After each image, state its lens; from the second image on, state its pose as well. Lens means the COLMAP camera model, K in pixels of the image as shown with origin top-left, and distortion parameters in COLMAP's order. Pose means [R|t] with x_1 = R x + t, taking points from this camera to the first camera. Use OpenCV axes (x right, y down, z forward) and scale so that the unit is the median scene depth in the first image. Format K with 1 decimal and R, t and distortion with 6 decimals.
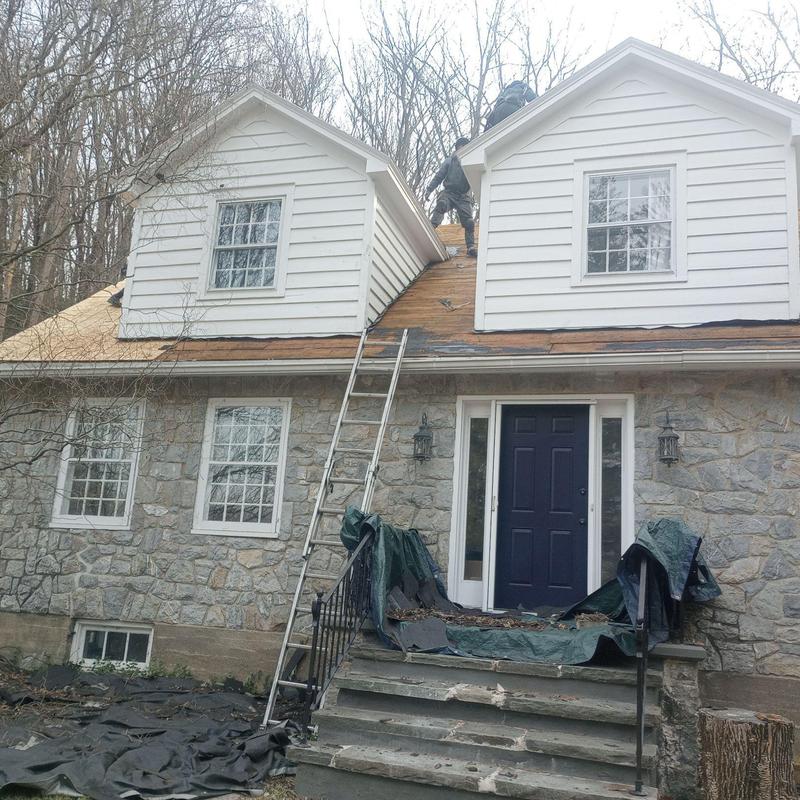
lens RADIAL K [[883.2, 0, 400.0], [0, 883.2, 400.0], [0, 0, 1]] dist [0.027486, 0.005238]
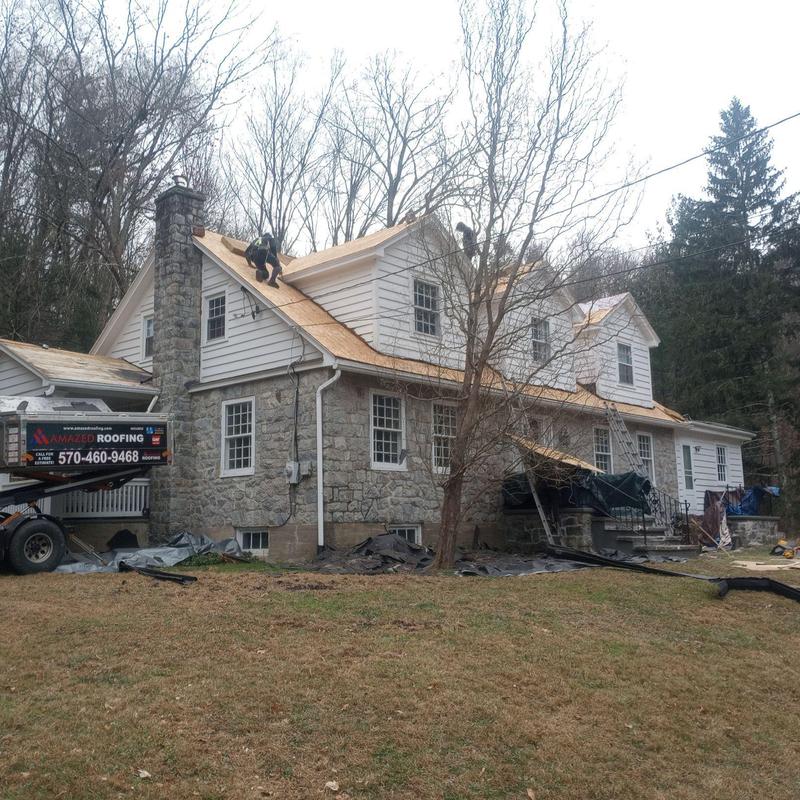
lens RADIAL K [[857.1, 0, 399.8], [0, 857.1, 416.0], [0, 0, 1]] dist [0.012487, 0.012438]
pose [[0.418193, 0.049856, 0.906989, -1.926000], [-0.151349, 0.988360, 0.015455, 0.016915], [-0.895661, -0.143735, 0.420870, 0.340718]]
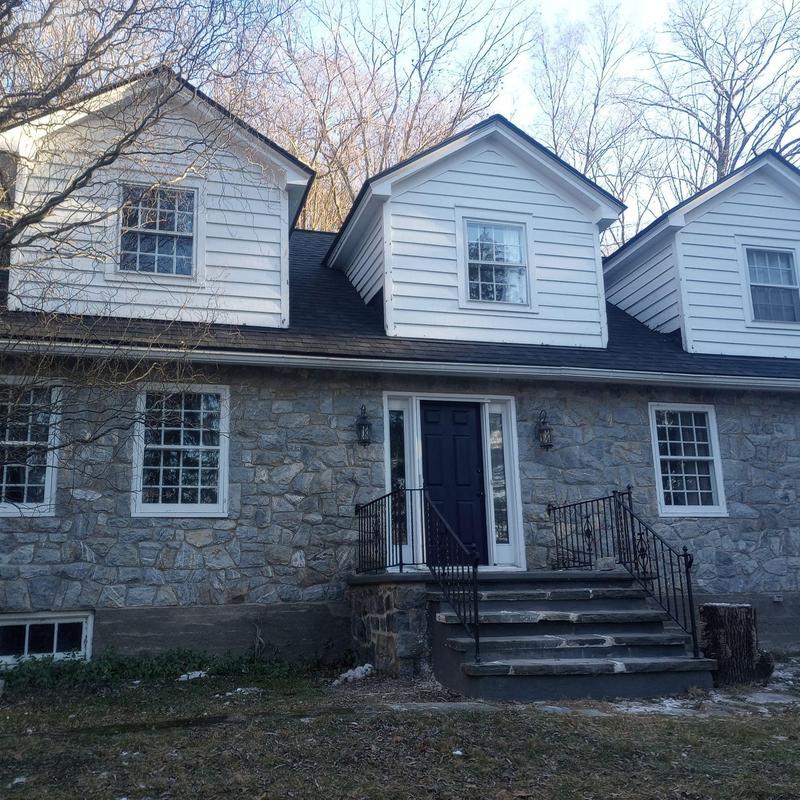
lens RADIAL K [[857.1, 0, 399.8], [0, 857.1, 416.0], [0, 0, 1]] dist [0.012487, 0.012438]
pose [[0.831850, 0.028571, 0.554265, -0.536002], [-0.039673, 0.999180, 0.008038, 0.017936], [-0.553581, -0.028676, 0.832301, 0.032230]]
